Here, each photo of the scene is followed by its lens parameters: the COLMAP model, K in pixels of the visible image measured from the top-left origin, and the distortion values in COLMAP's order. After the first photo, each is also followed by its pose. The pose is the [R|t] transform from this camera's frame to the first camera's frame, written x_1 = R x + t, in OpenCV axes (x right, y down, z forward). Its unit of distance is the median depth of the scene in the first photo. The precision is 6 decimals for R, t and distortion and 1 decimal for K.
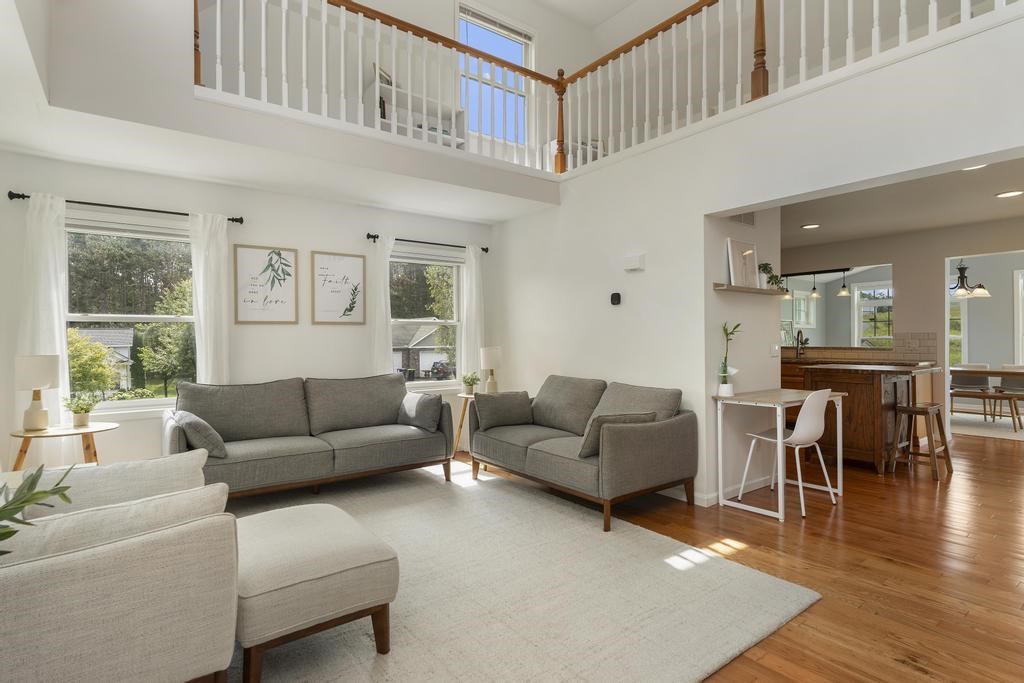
lens RADIAL K [[510.0, 0, 513.9], [0, 510.0, 336.9], [0, 0, 1]] dist [0.000564, 0.000667]
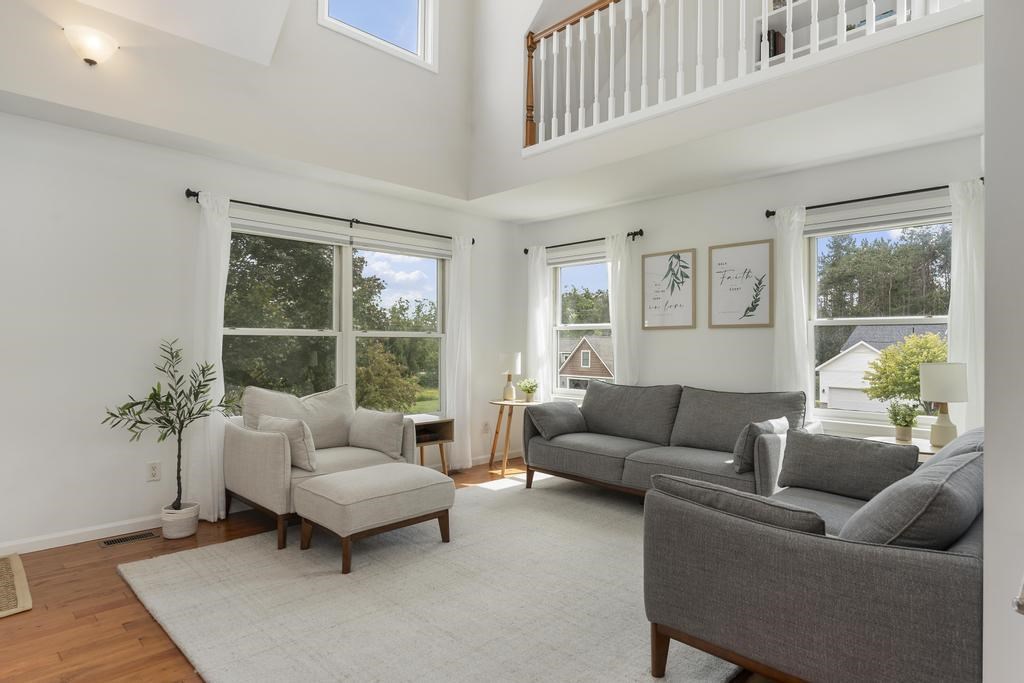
lens RADIAL K [[578.1, 0, 509.0], [0, 578.1, 338.5], [0, 0, 1]] dist [-0.001177, -0.004040]
pose [[0.131372, -0.004699, -0.991322, 0.578190], [-0.007815, 0.999953, -0.005776, 0.001538], [0.991302, 0.008506, 0.131329, 0.532013]]
